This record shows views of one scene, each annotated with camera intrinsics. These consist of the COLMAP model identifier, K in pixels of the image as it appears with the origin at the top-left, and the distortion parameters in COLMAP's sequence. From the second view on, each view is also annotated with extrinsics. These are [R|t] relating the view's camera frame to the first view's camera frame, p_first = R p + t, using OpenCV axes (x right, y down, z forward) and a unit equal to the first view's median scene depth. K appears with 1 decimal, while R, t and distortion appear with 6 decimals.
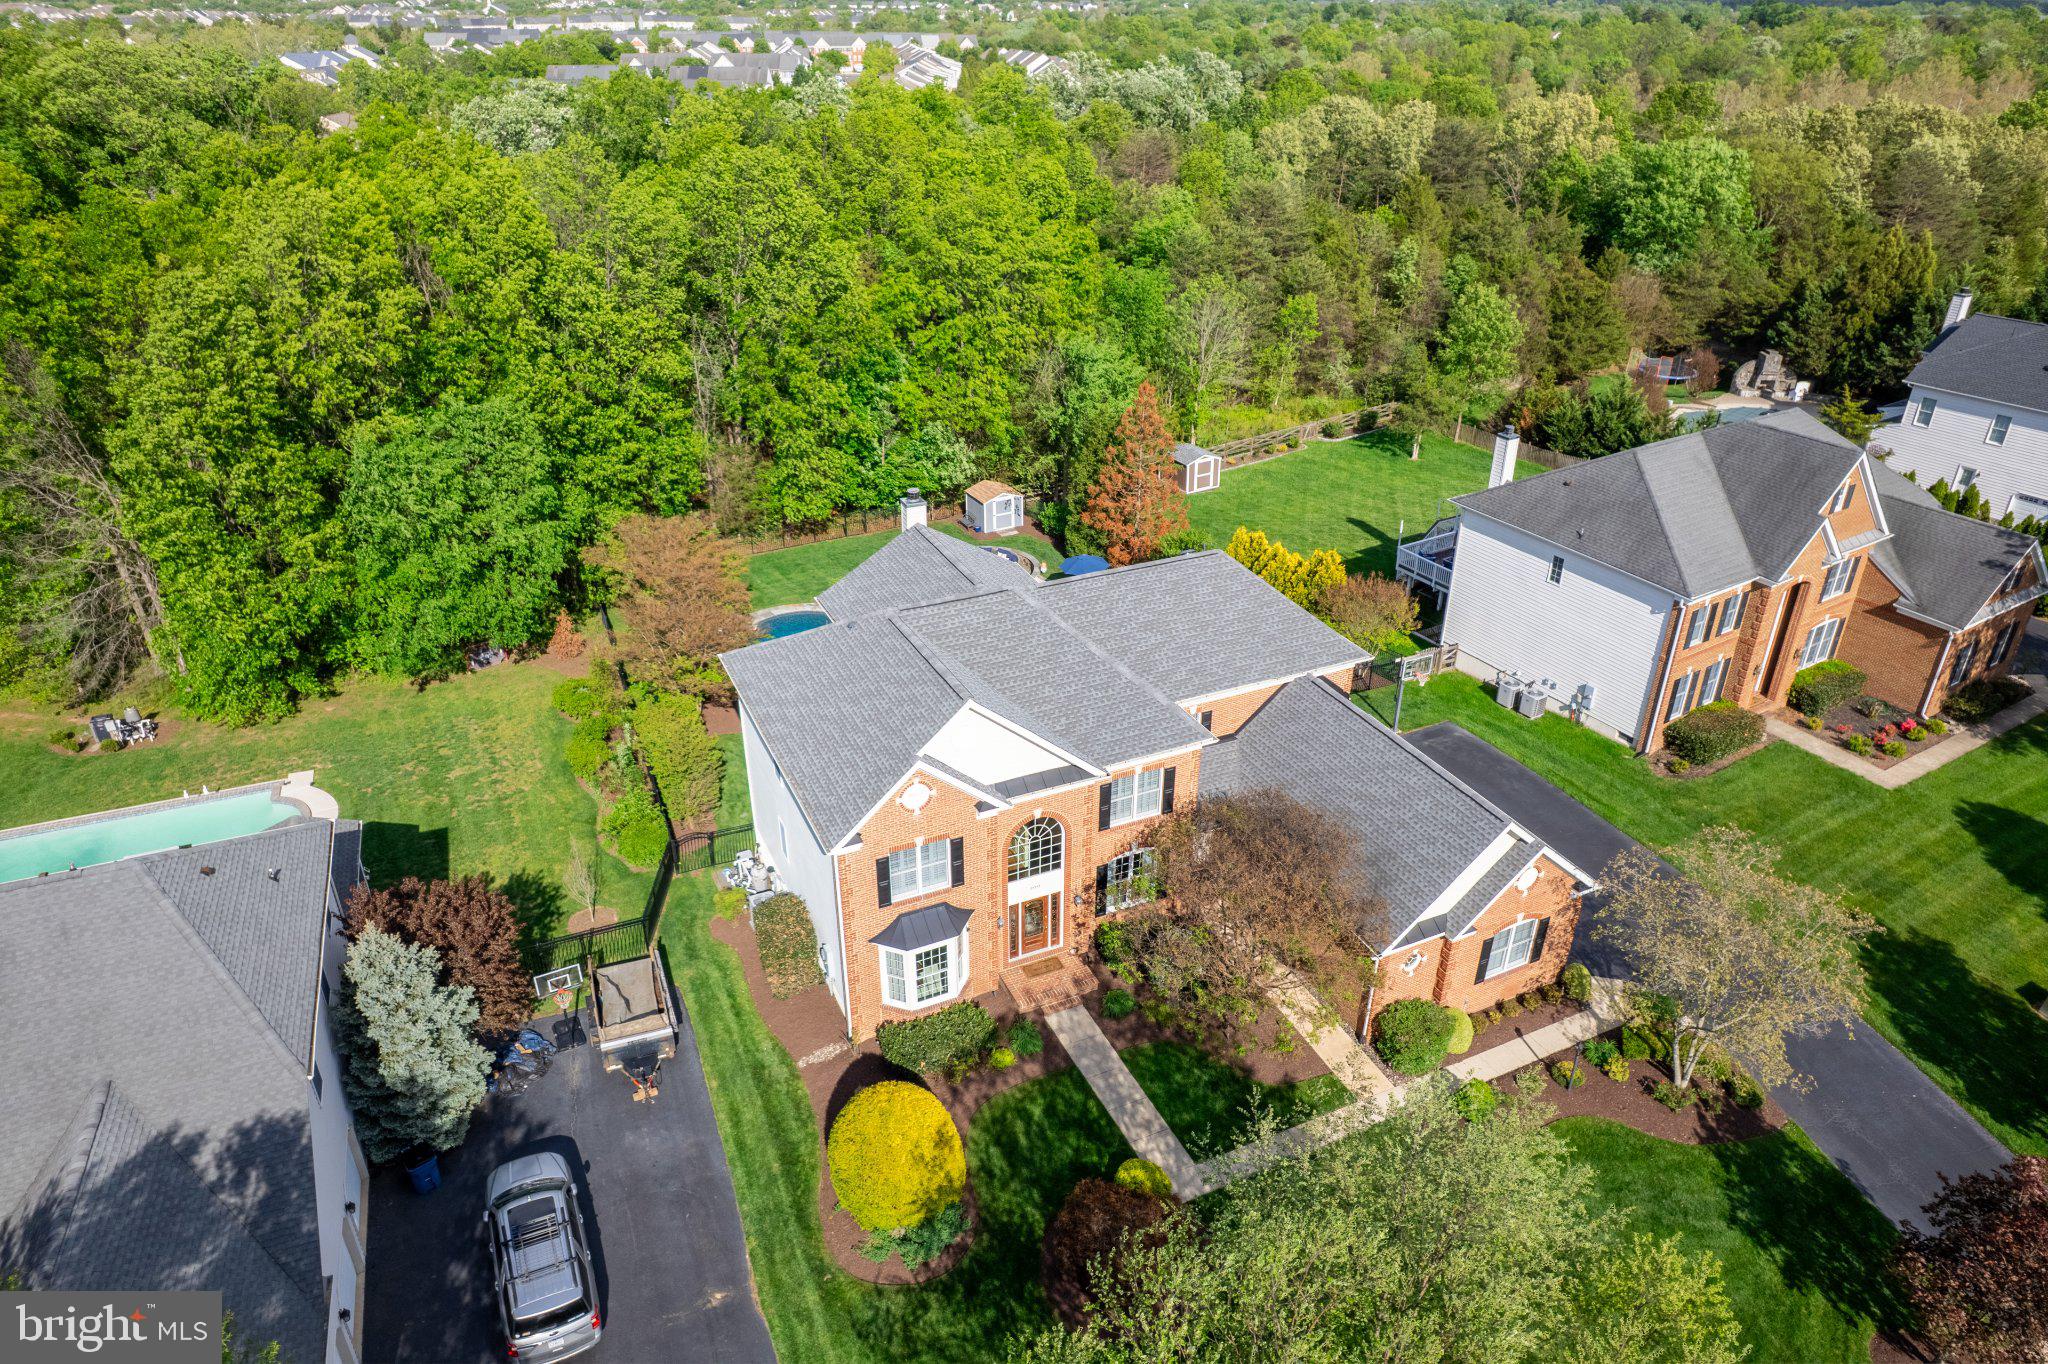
lens RADIAL K [[1321.8, 0, 1029.6], [0, 1321.8, 669.7], [0, 0, 1]] dist [-0.076103, 0.070249]
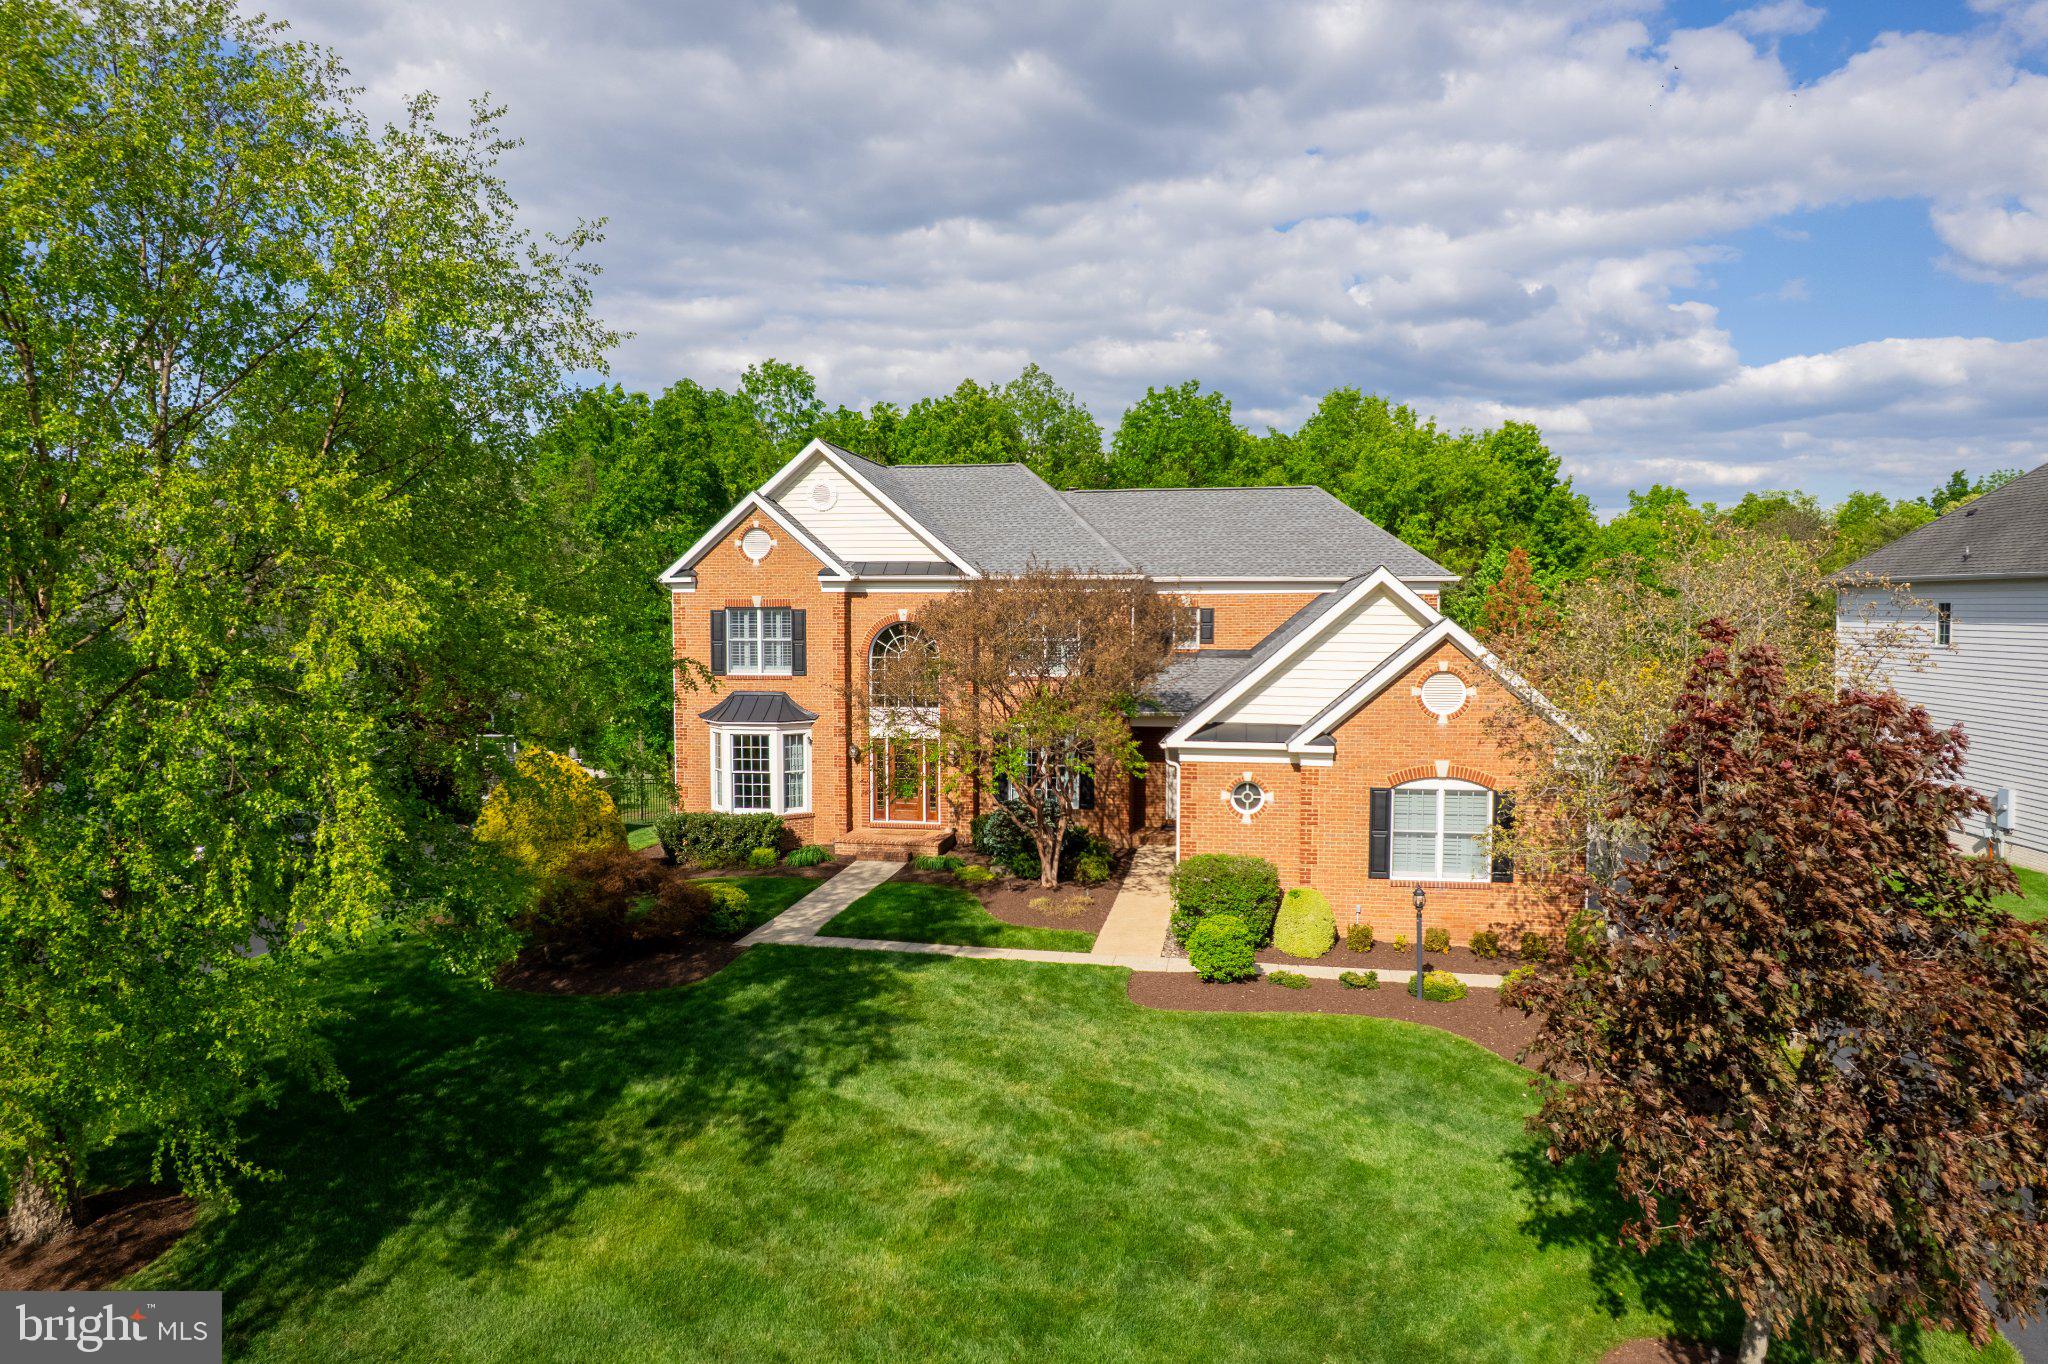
lens RADIAL K [[1321.6, 0, 1031.9], [0, 1321.6, 664.7], [0, 0, 1]] dist [-0.042692, 0.005626]
pose [[0.816427, 0.016474, -0.577214, 0.582390], [-0.264737, 0.899032, -0.348792, 0.421102], [0.513188, 0.437573, 0.738355, 0.414869]]
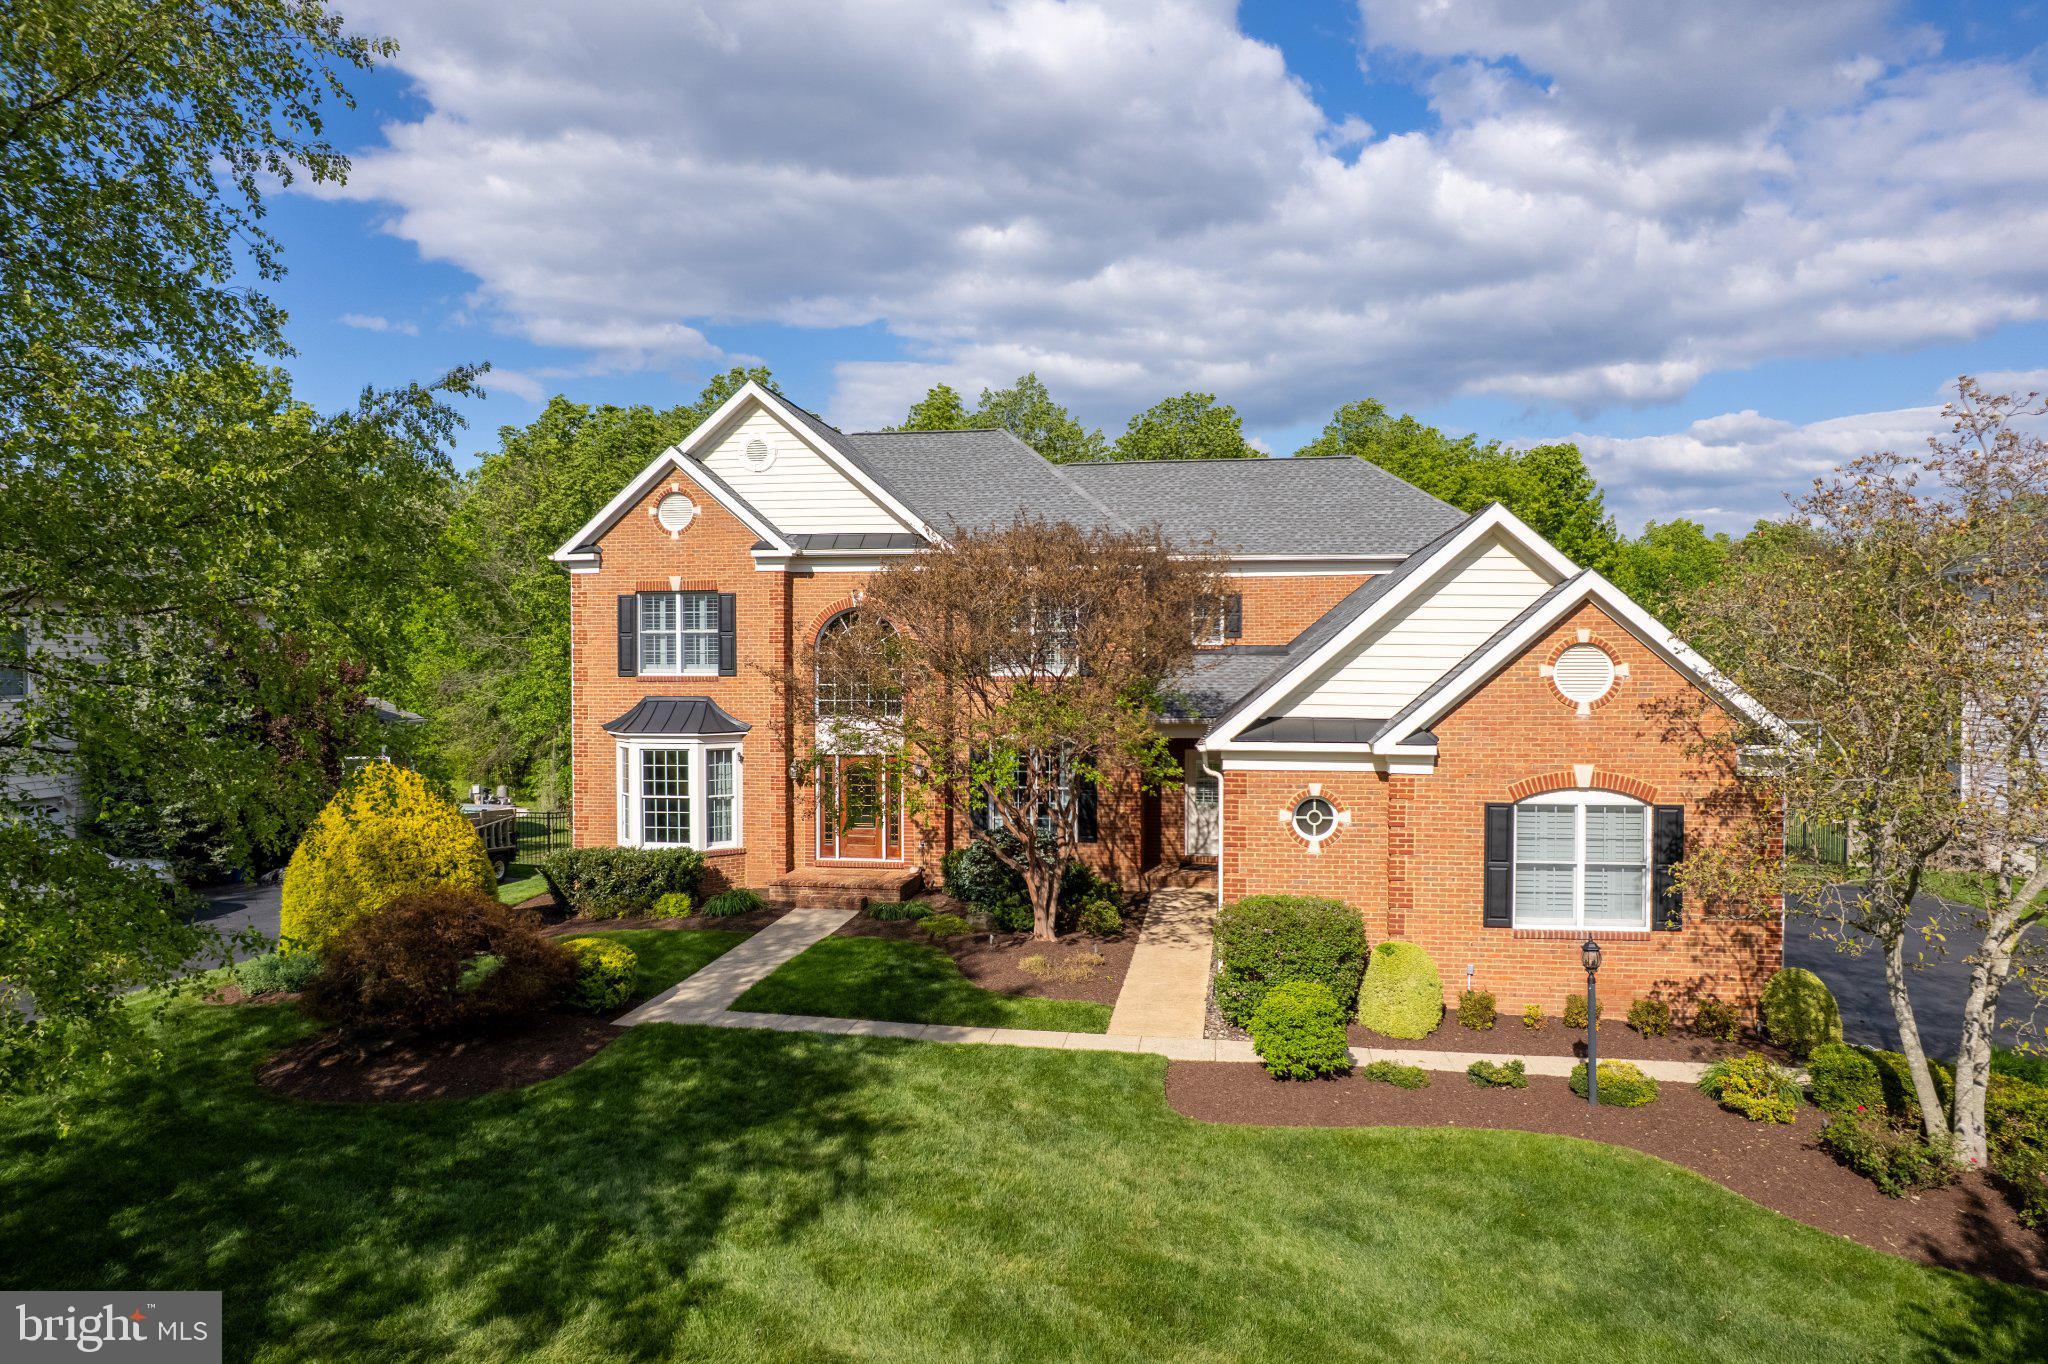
lens RADIAL K [[1321.6, 0, 1031.9], [0, 1321.6, 664.7], [0, 0, 1]] dist [-0.042692, 0.005626]
pose [[0.826960, -0.006284, -0.562225, 0.477680], [-0.256426, 0.885677, -0.387068, 0.387043], [0.500383, 0.464259, 0.730808, 0.552541]]
